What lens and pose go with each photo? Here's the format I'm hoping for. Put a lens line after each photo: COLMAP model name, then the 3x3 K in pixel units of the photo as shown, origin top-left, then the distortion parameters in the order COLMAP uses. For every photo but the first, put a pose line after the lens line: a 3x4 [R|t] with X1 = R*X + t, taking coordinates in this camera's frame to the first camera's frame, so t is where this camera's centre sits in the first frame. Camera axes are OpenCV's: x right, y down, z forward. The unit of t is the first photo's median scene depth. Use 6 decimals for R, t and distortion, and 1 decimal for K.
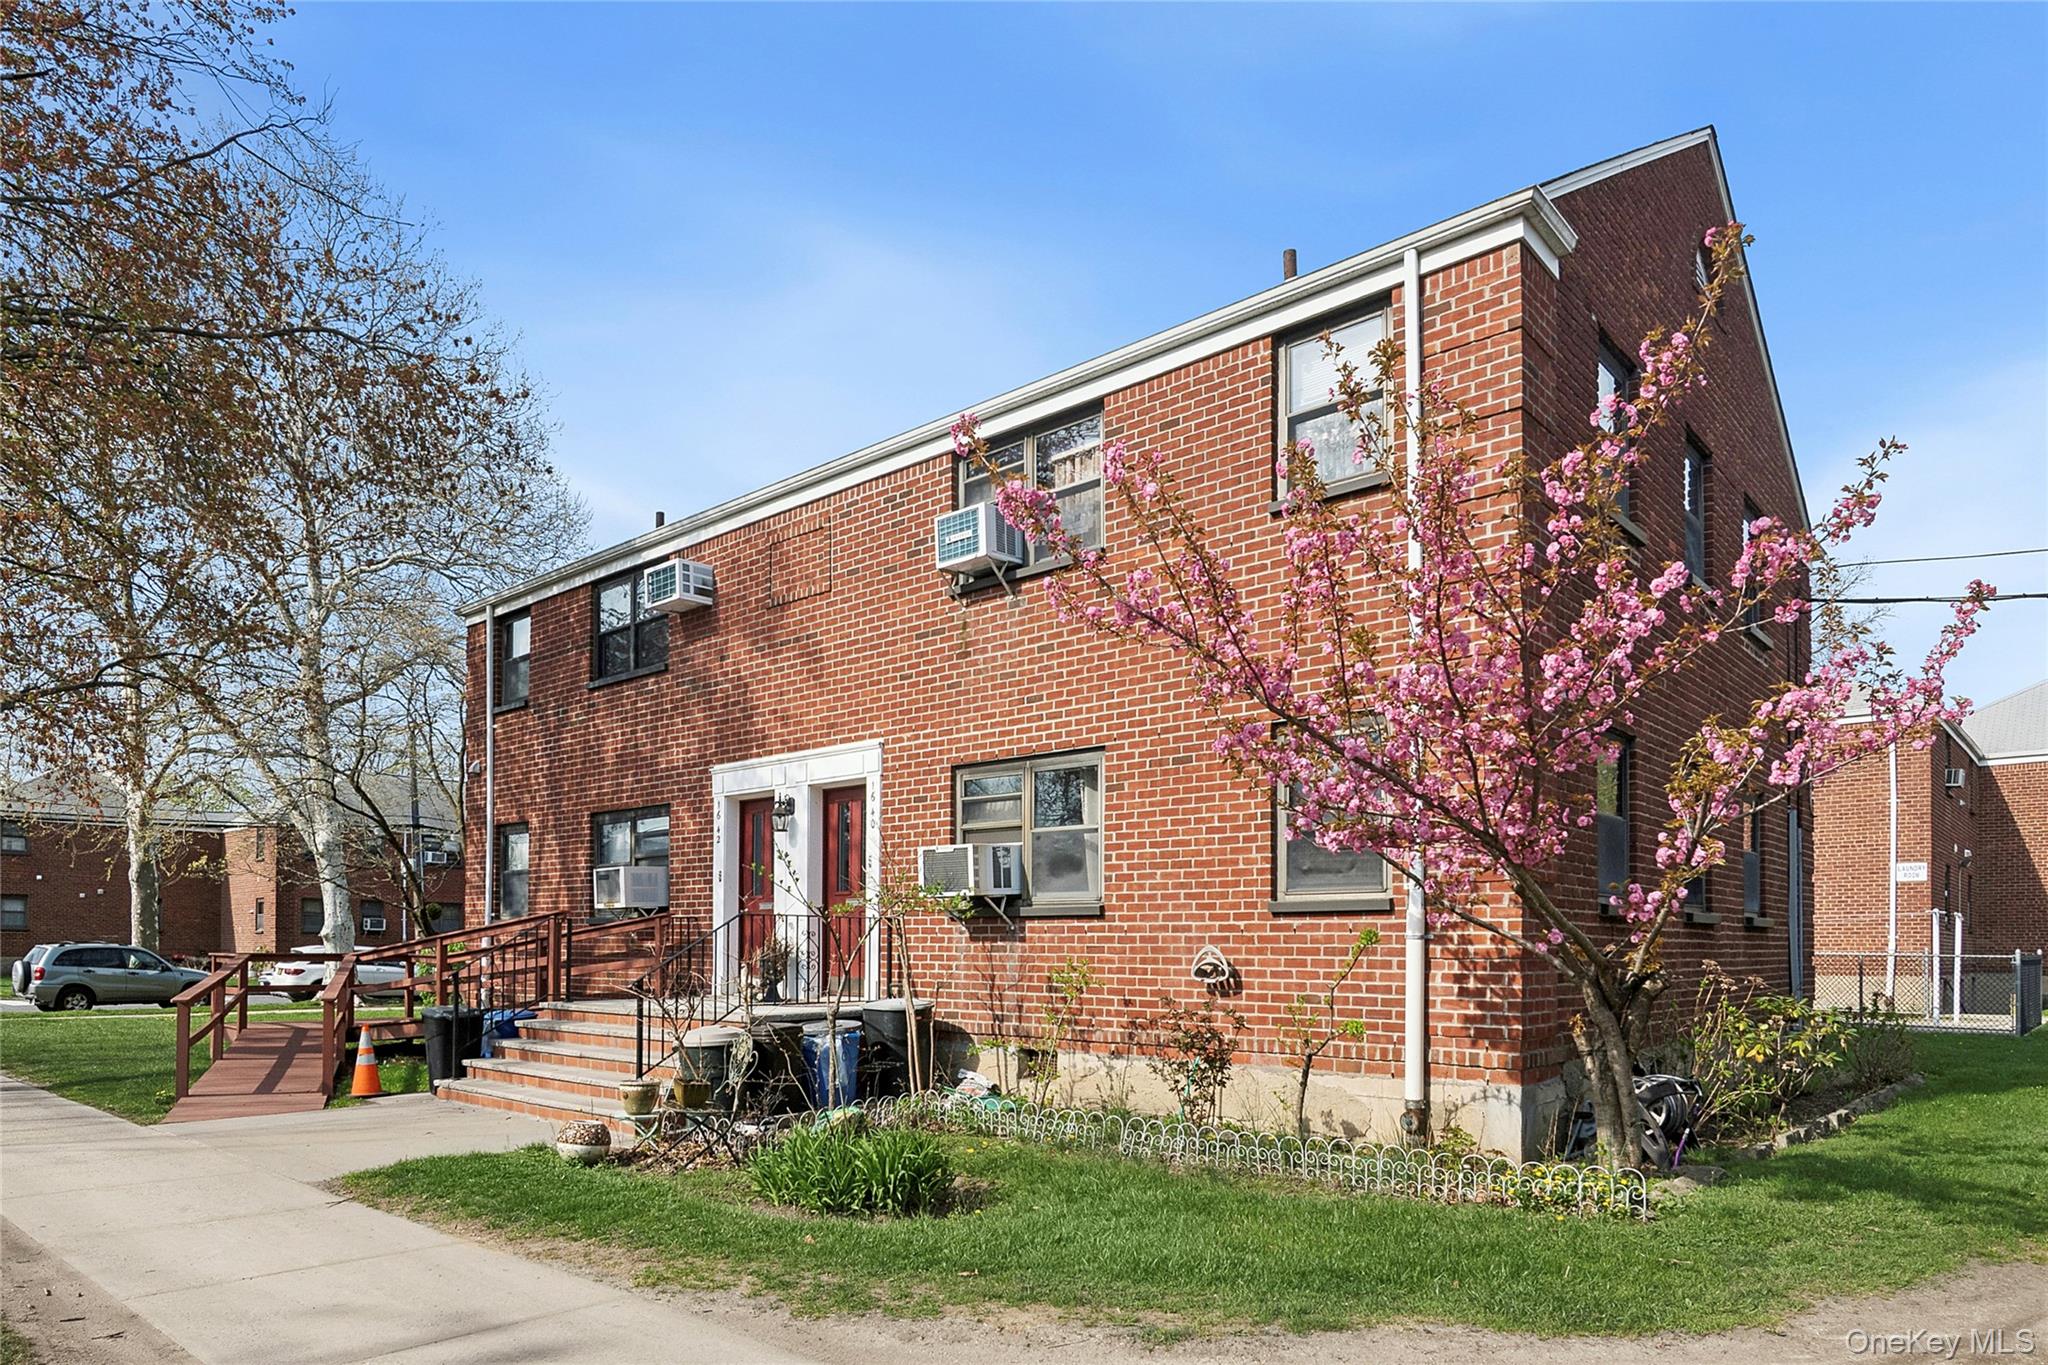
lens RADIAL K [[1046.1, 0, 1024.0], [0, 1046.1, 682.5], [0, 0, 1]] dist [0.001530, -0.000206]
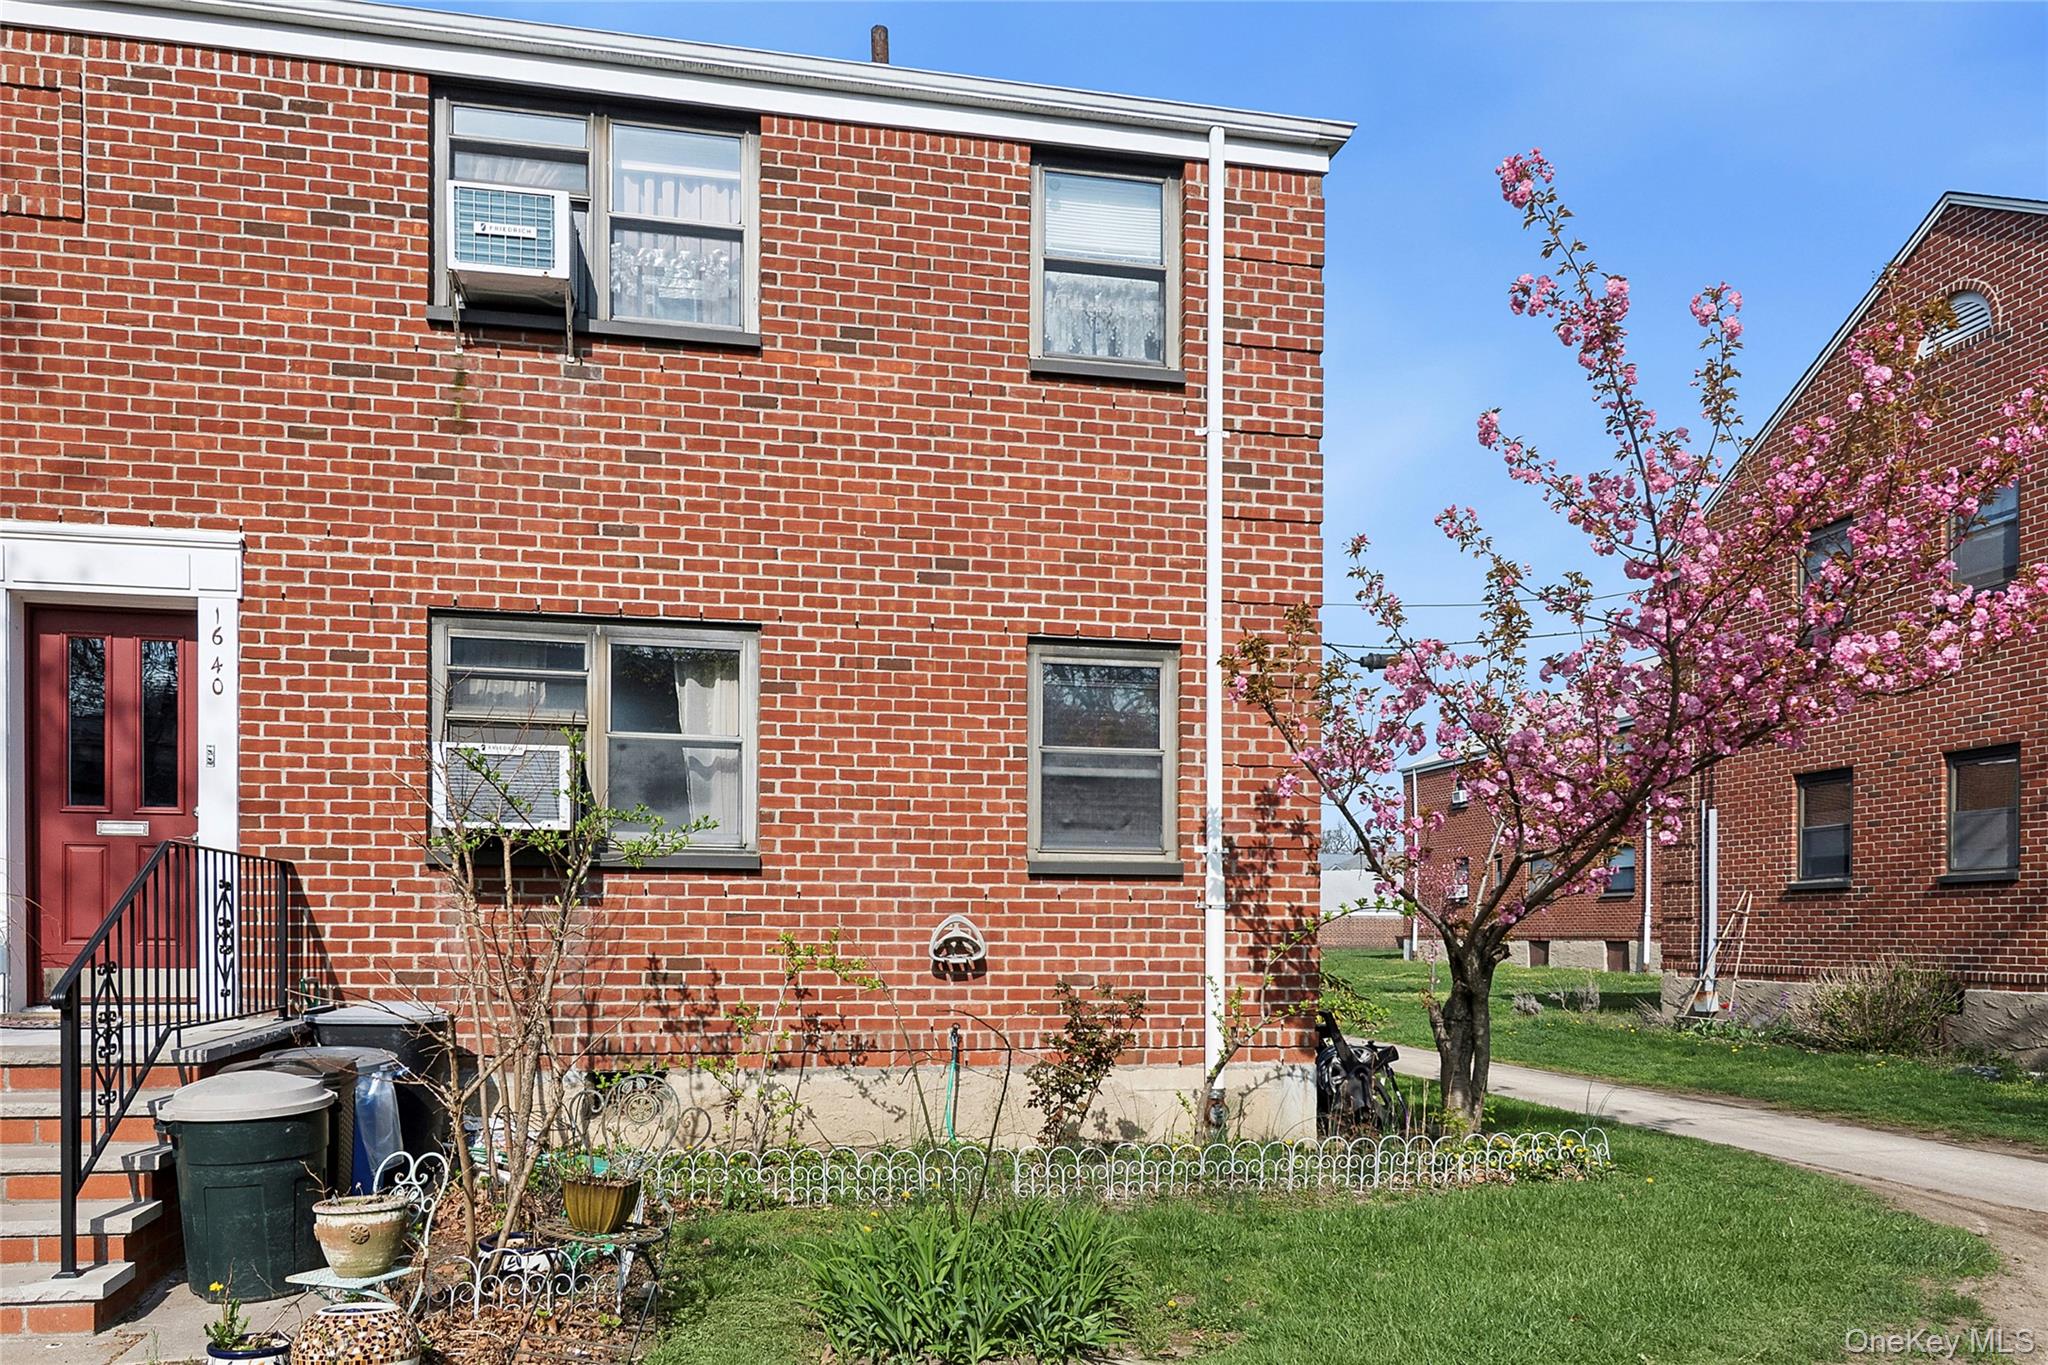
lens RADIAL K [[1269.4, 0, 1024.0], [0, 1269.4, 682.5], [0, 0, 1]] dist [0.001990, 0.000005]
pose [[0.671931, 0.137053, 0.727822, -0.454576], [-0.186849, 0.982309, -0.012474, 0.085031], [-0.716656, -0.127611, 0.685653, 0.341680]]
